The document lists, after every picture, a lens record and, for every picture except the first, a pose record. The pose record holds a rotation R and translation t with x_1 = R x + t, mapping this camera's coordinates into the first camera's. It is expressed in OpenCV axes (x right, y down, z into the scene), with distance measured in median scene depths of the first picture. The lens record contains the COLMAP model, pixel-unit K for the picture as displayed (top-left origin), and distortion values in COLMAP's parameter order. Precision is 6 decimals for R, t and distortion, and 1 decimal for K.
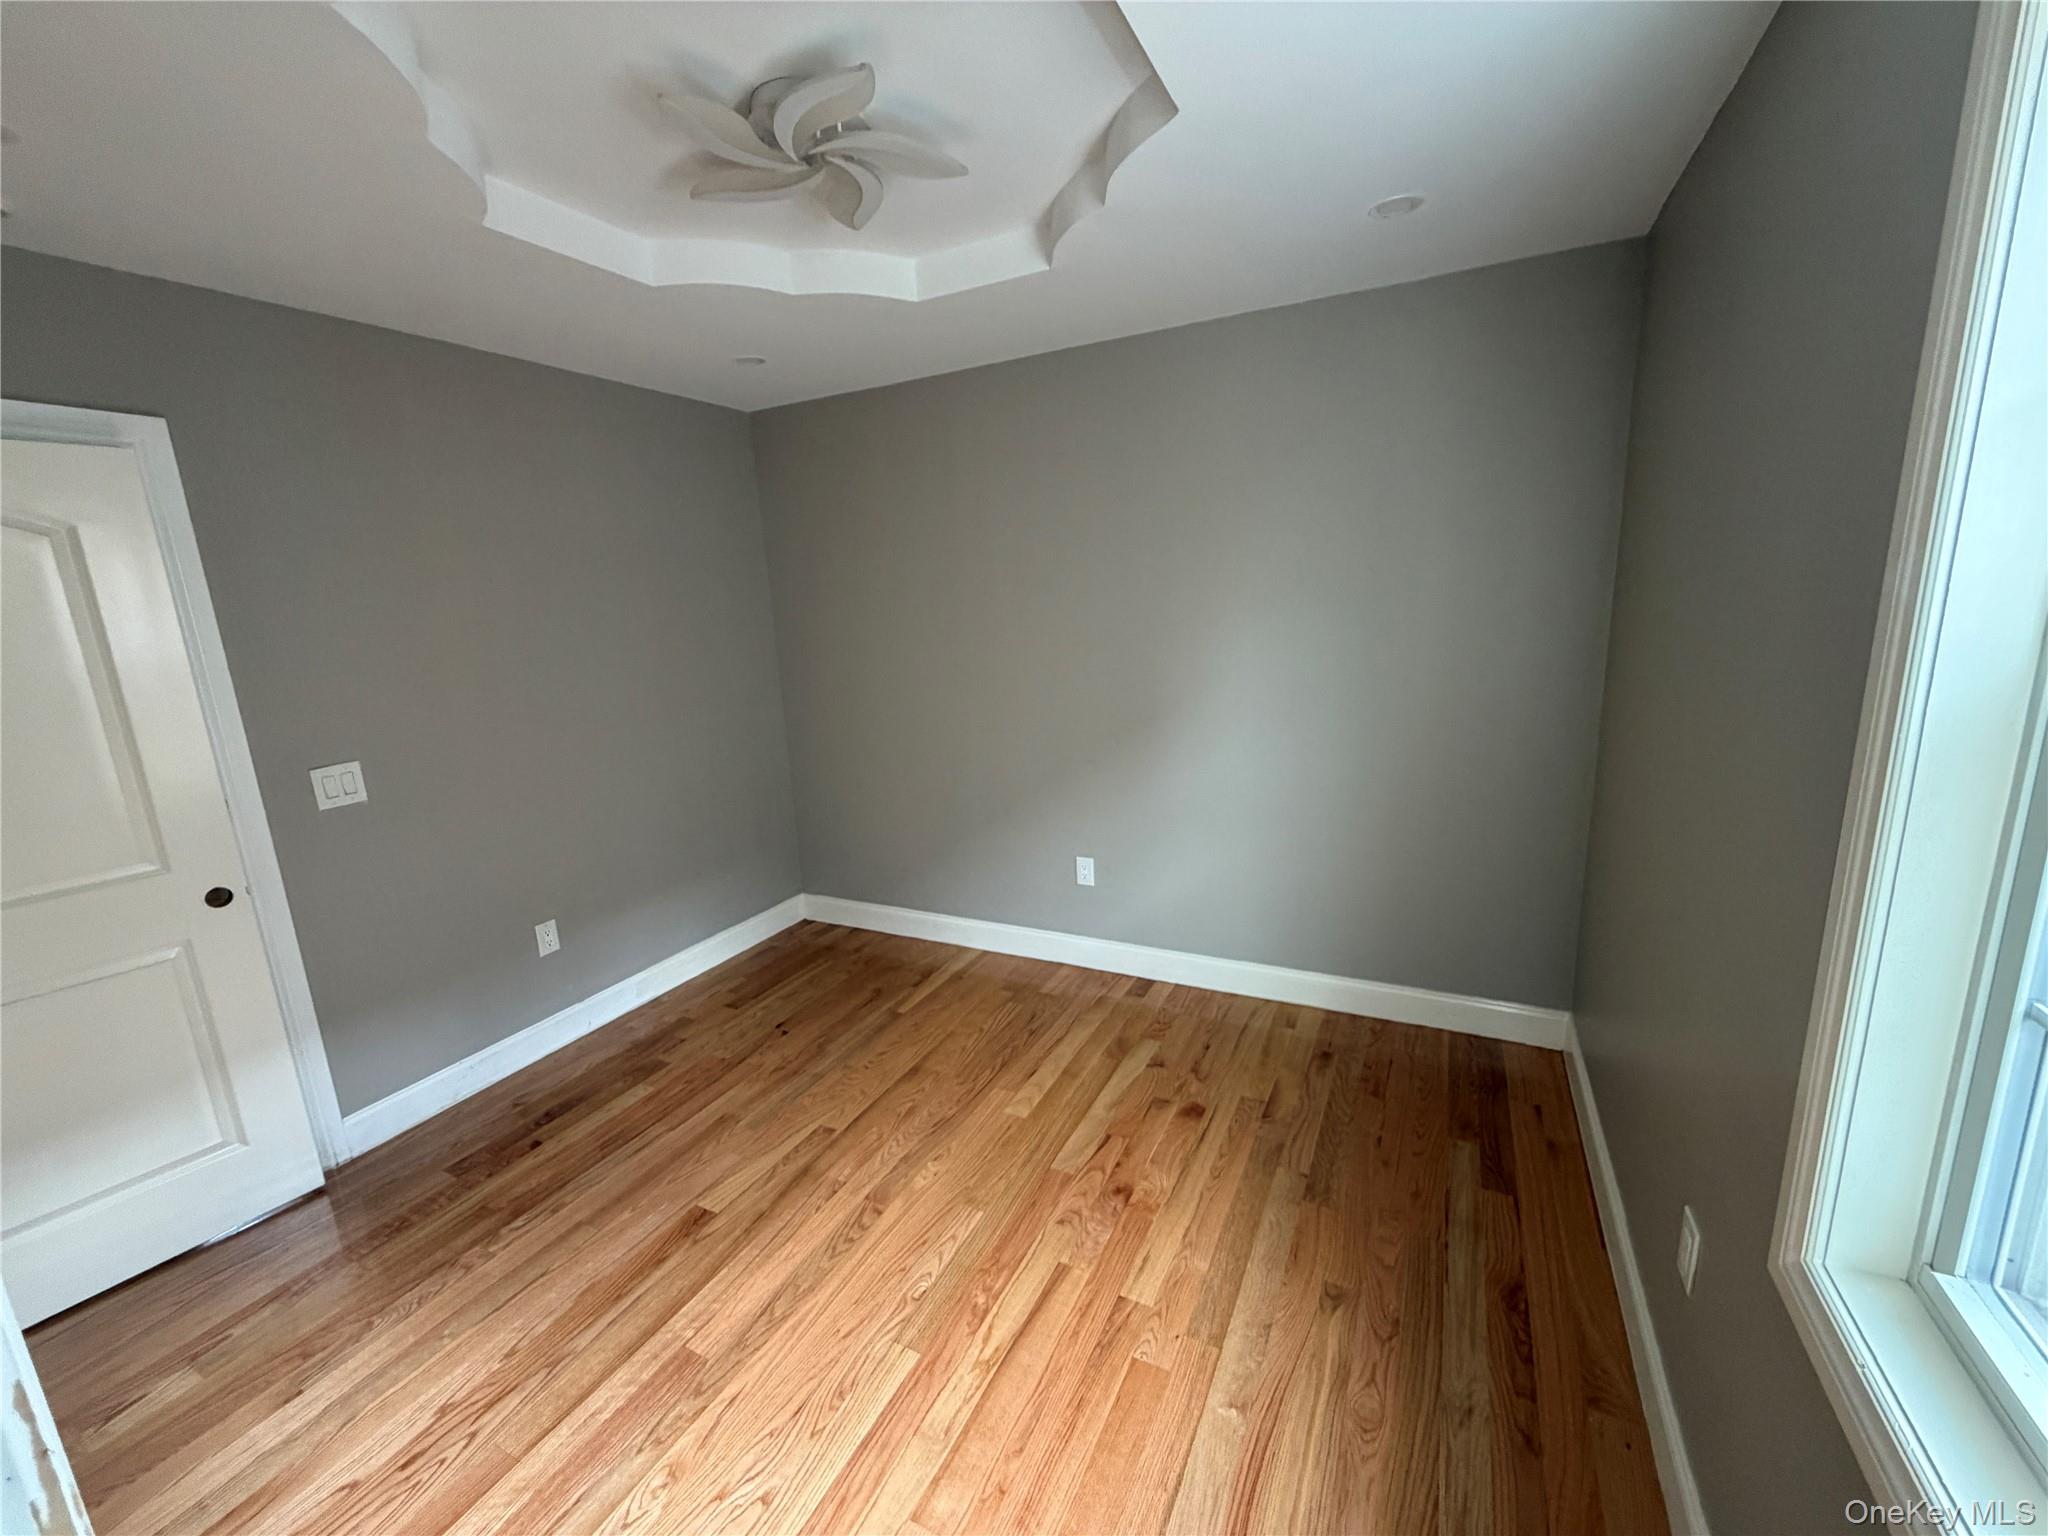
lens RADIAL K [[817.3, 0, 1033.6], [0, 817.3, 763.2], [0, 0, 1]] dist [-0.000034, 0.000228]
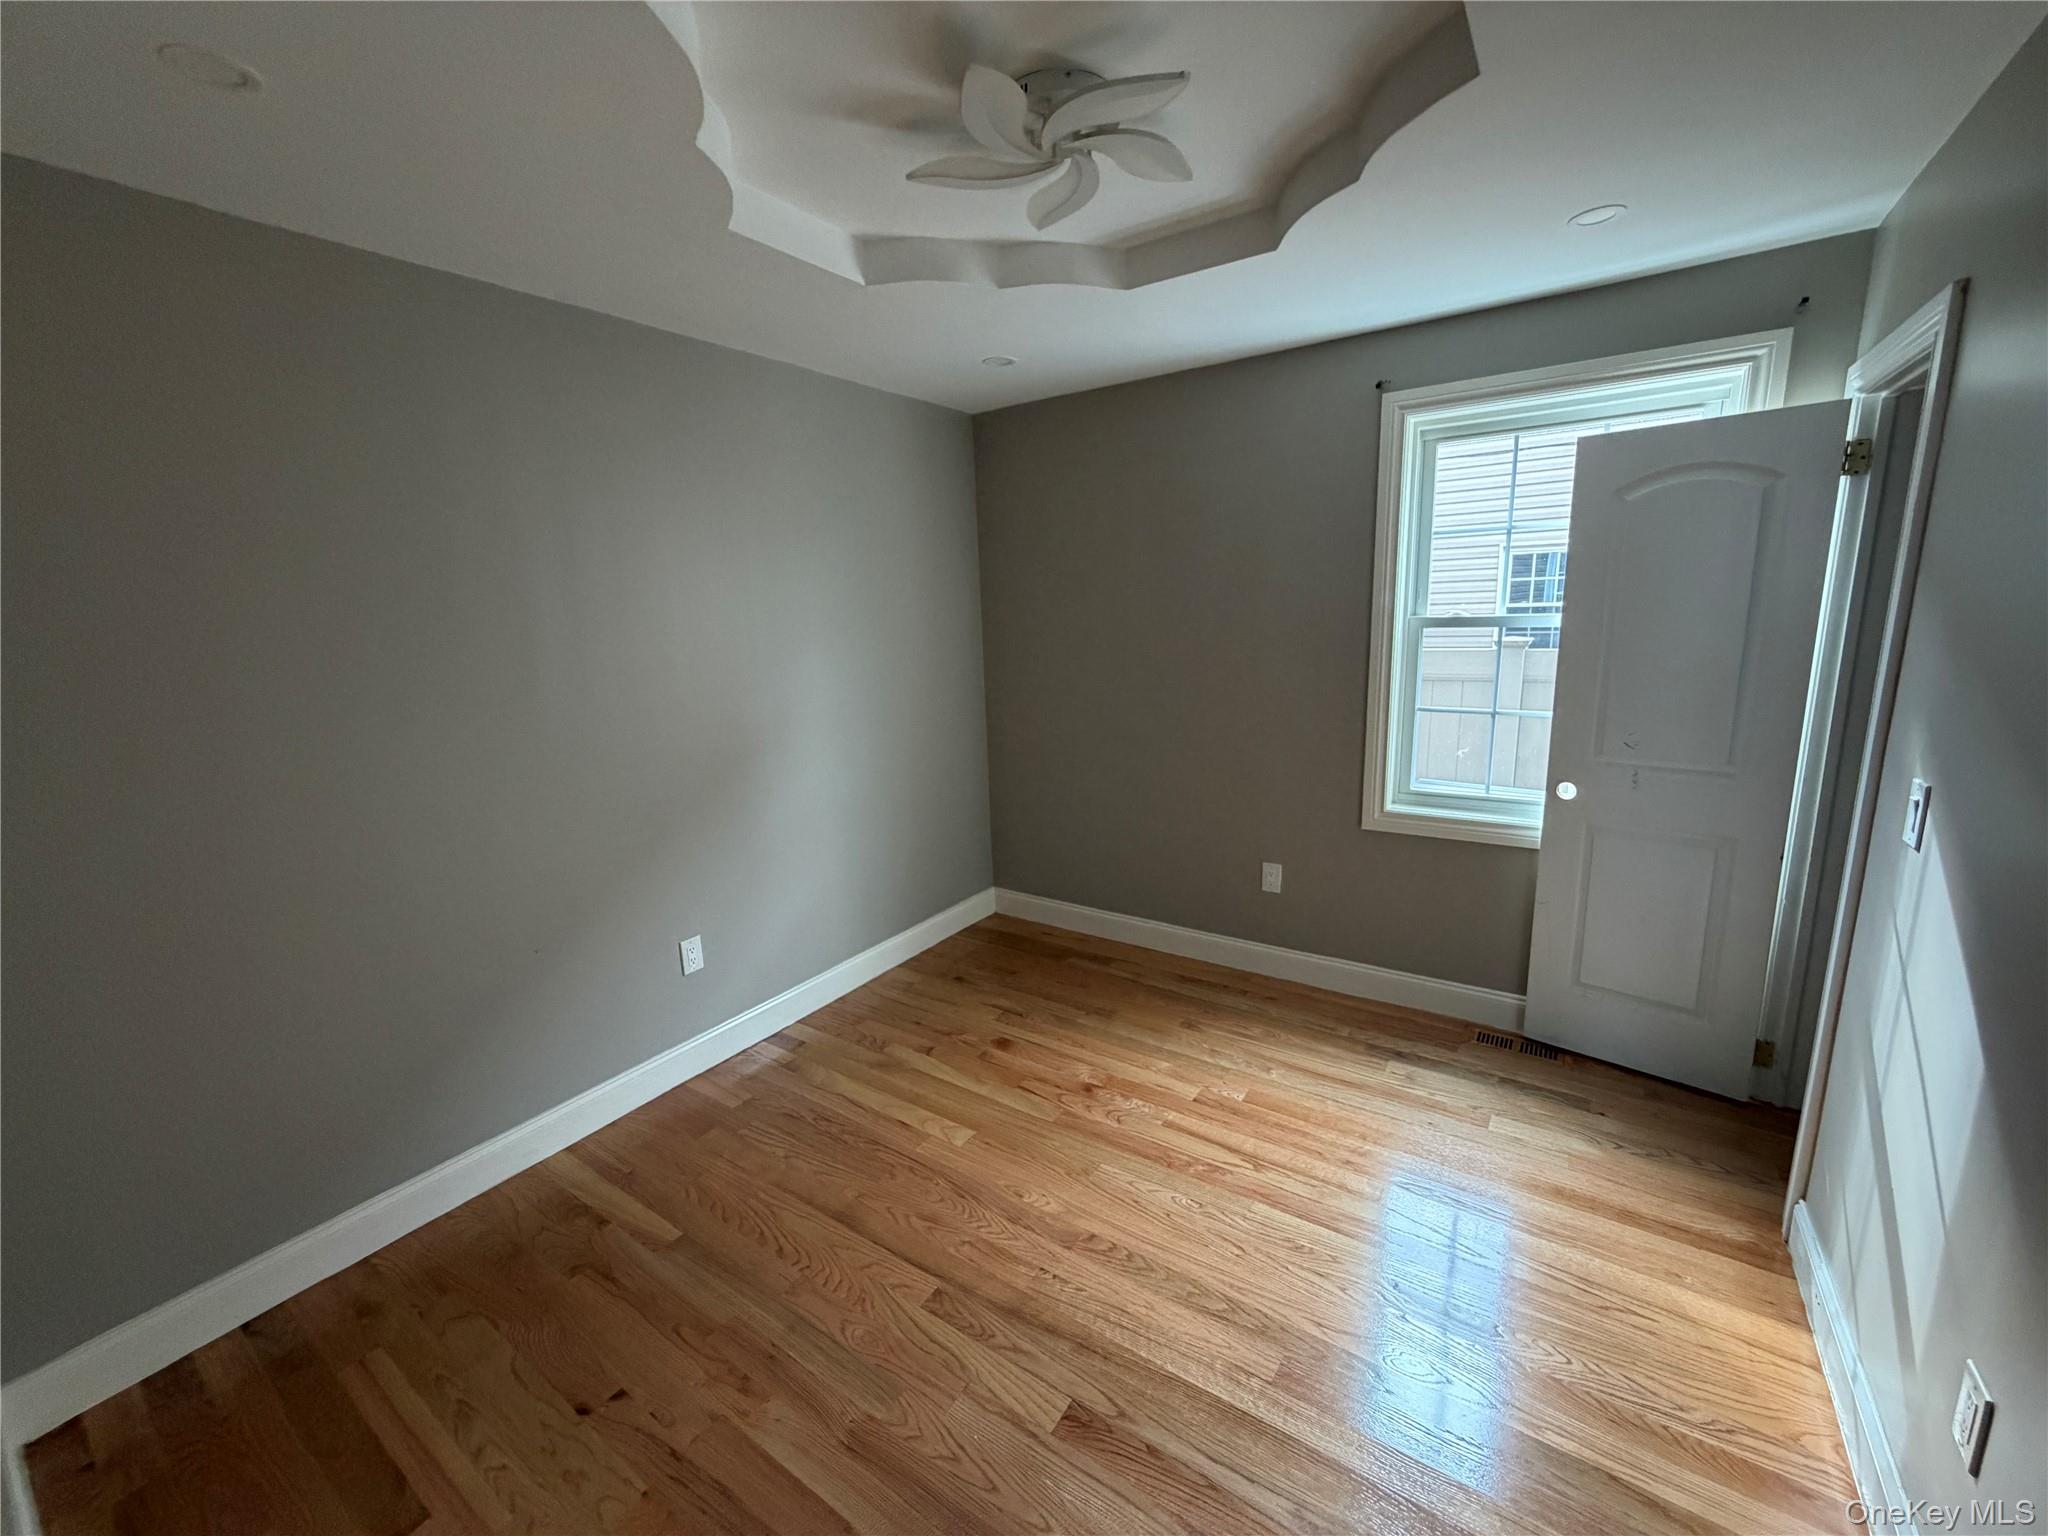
lens RADIAL K [[817.3, 0, 1012.9], [0, 817.3, 757.4], [0, 0, 1]] dist [-0.000034, 0.000228]
pose [[0.141089, -0.137431, 0.980411, -0.988376], [0.222904, 0.969299, 0.103795, -0.106388], [-0.964576, 0.203894, 0.167391, 0.758163]]
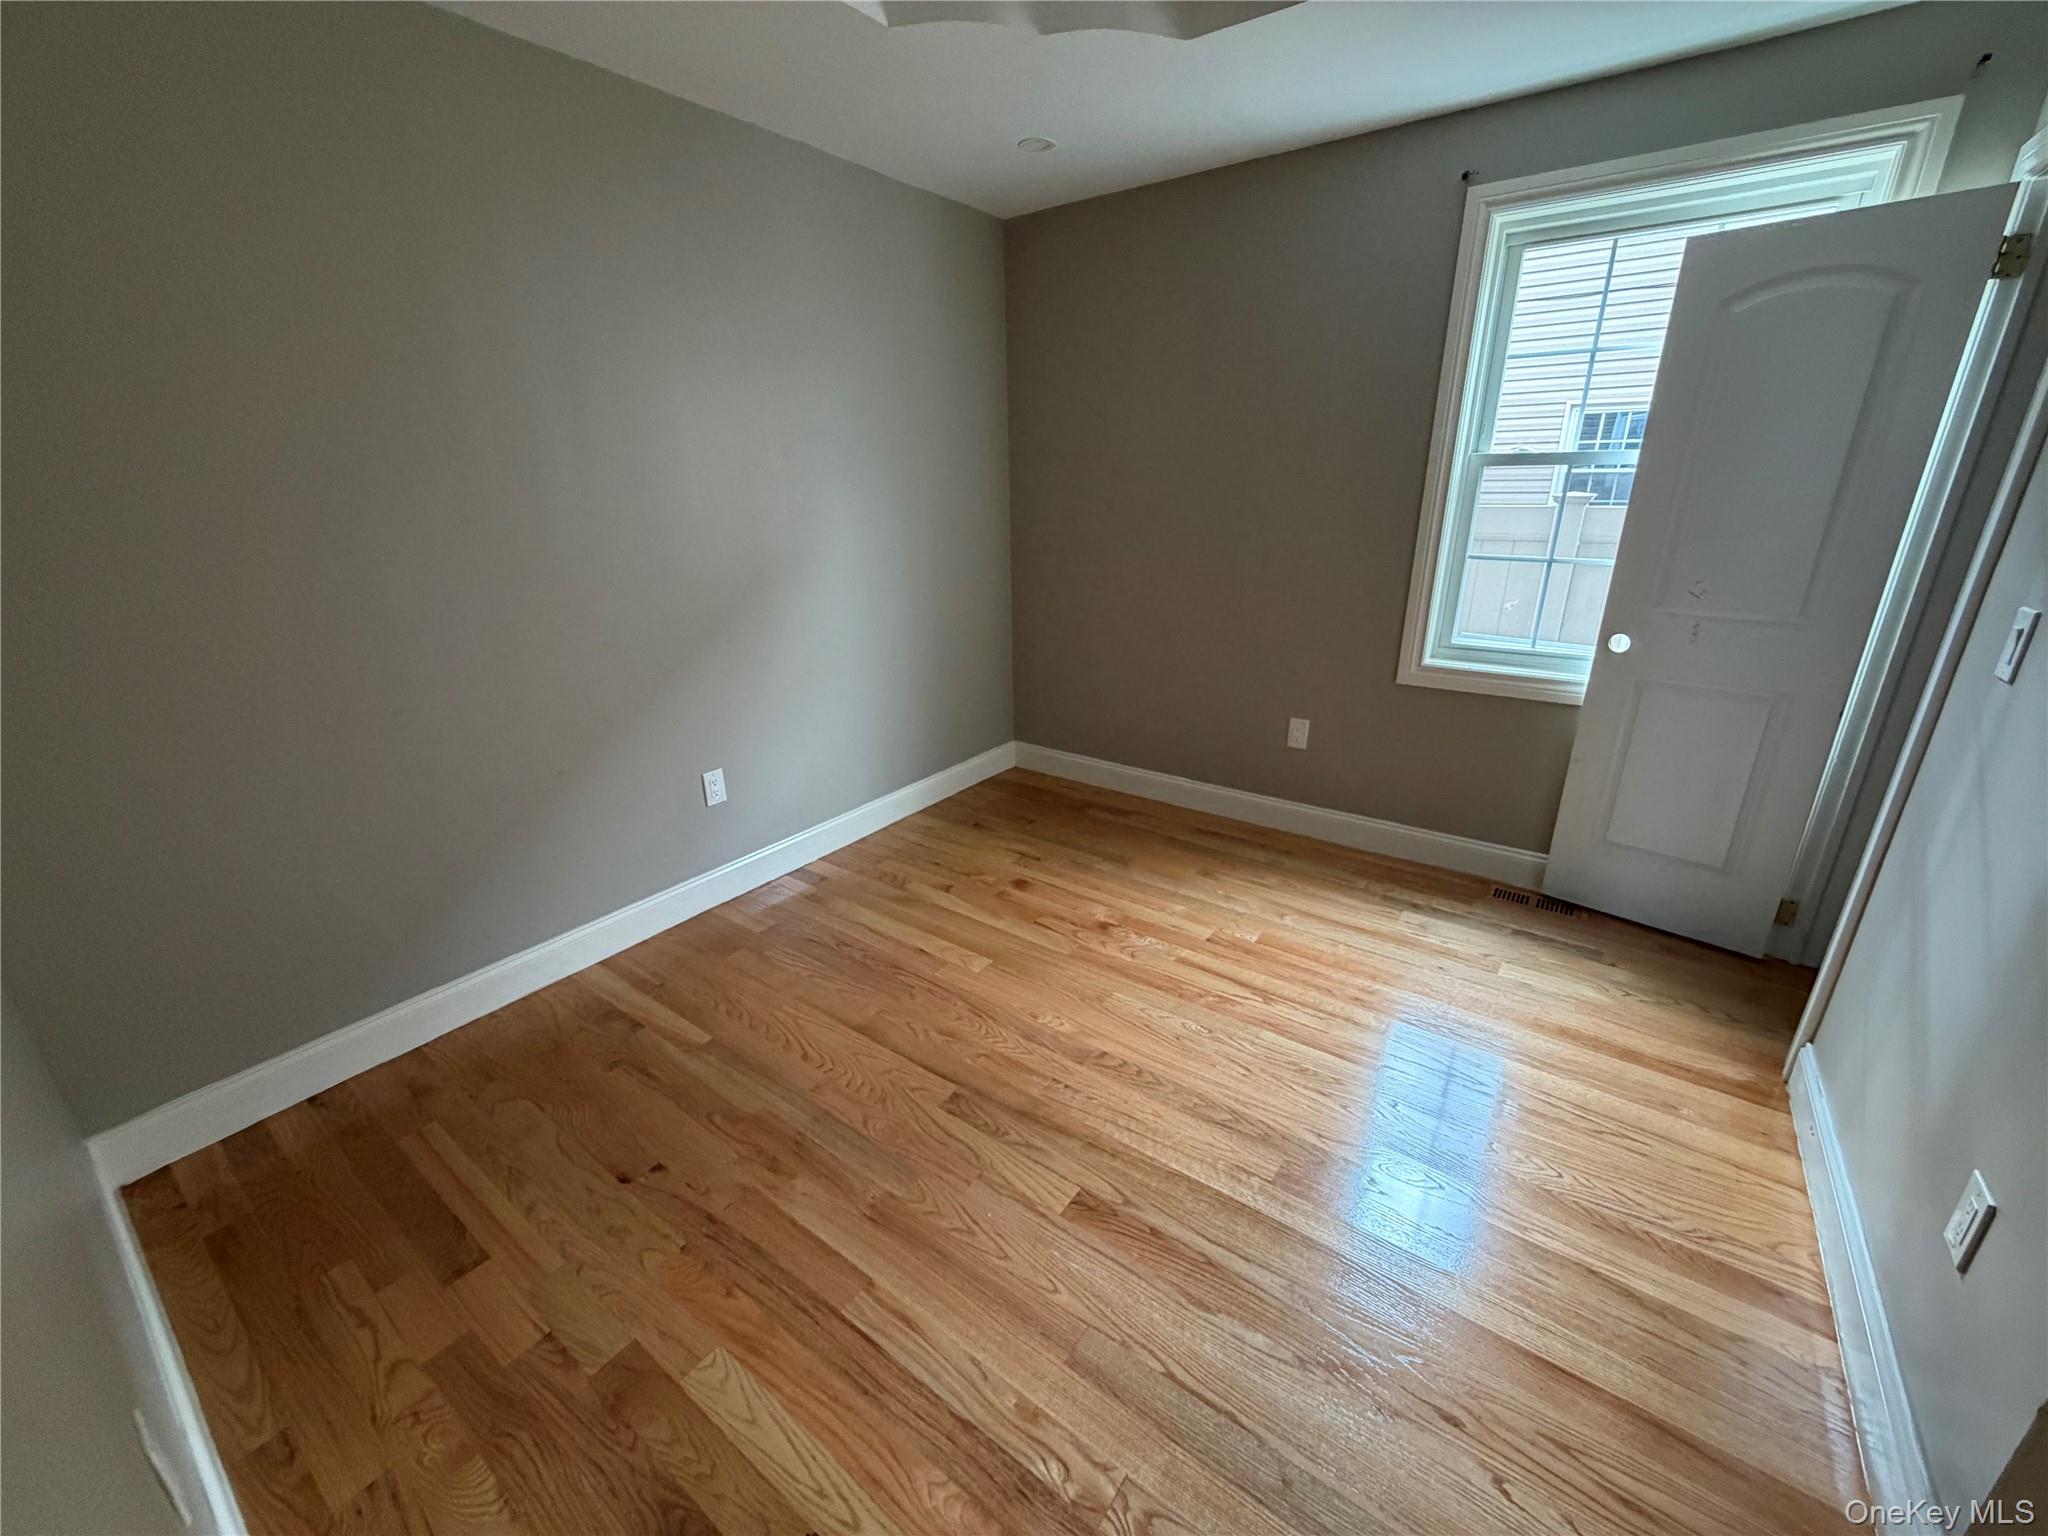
lens RADIAL K [[817.3, 0, 1012.2], [0, 817.3, 755.0], [0, 0, 1]] dist [-0.000034, 0.000228]
pose [[0.170252, -0.274289, 0.946456, -0.974941], [0.201752, 0.949835, 0.238976, -0.051883], [-0.964526, 0.150263, 0.217049, 0.778549]]
